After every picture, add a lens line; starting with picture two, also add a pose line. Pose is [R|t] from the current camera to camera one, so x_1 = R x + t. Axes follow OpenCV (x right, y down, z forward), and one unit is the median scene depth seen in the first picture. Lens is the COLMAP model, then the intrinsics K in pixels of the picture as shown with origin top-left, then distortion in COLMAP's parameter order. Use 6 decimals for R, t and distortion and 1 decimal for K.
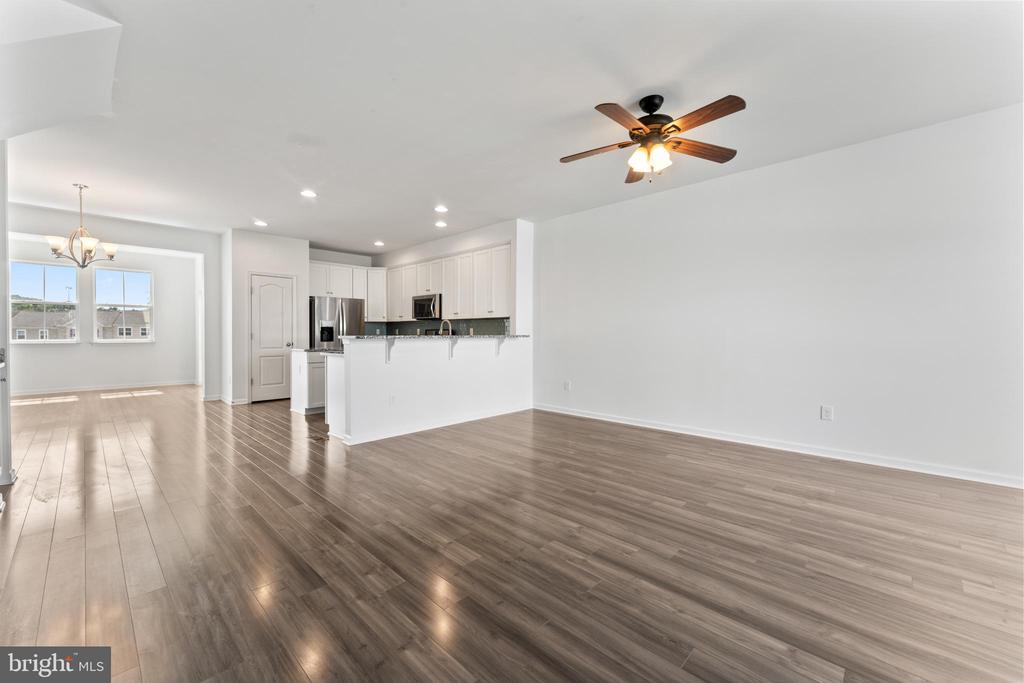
lens RADIAL K [[410.0, 0, 510.8], [0, 410.0, 336.6], [0, 0, 1]] dist [-0.000962, -0.000128]
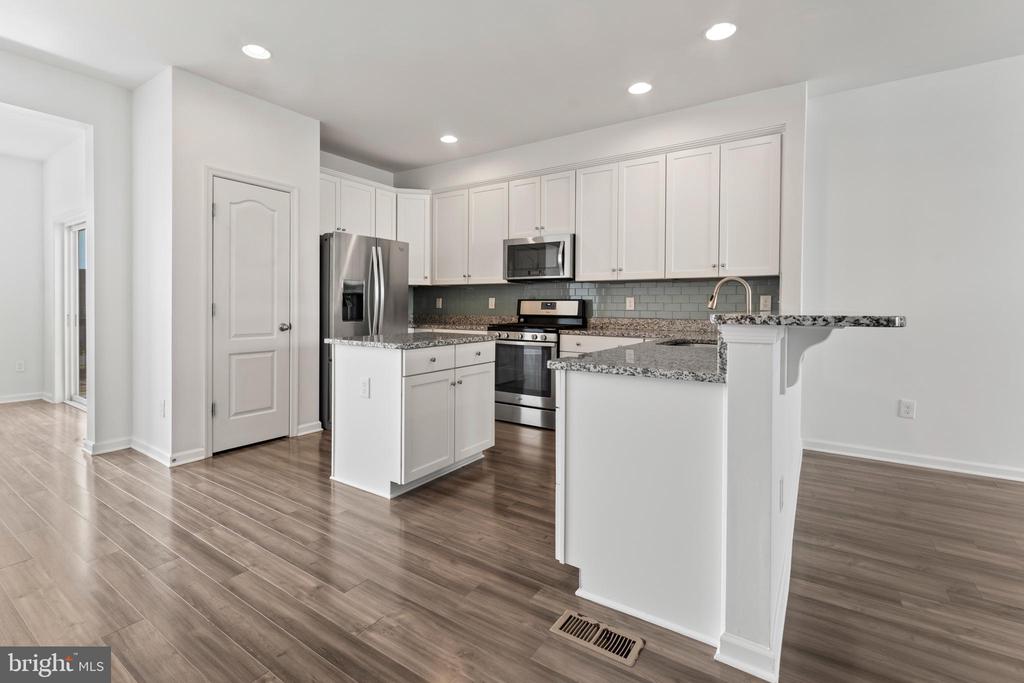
lens RADIAL K [[469.8, 0, 495.0], [0, 469.8, 310.6], [0, 0, 1]] dist [0.000336, -0.000400]
pose [[0.987233, 0.003965, 0.159235, -0.409702], [-0.004403, 0.999987, 0.002396, -0.003602], [-0.159224, -0.003066, 0.987238, 0.436423]]
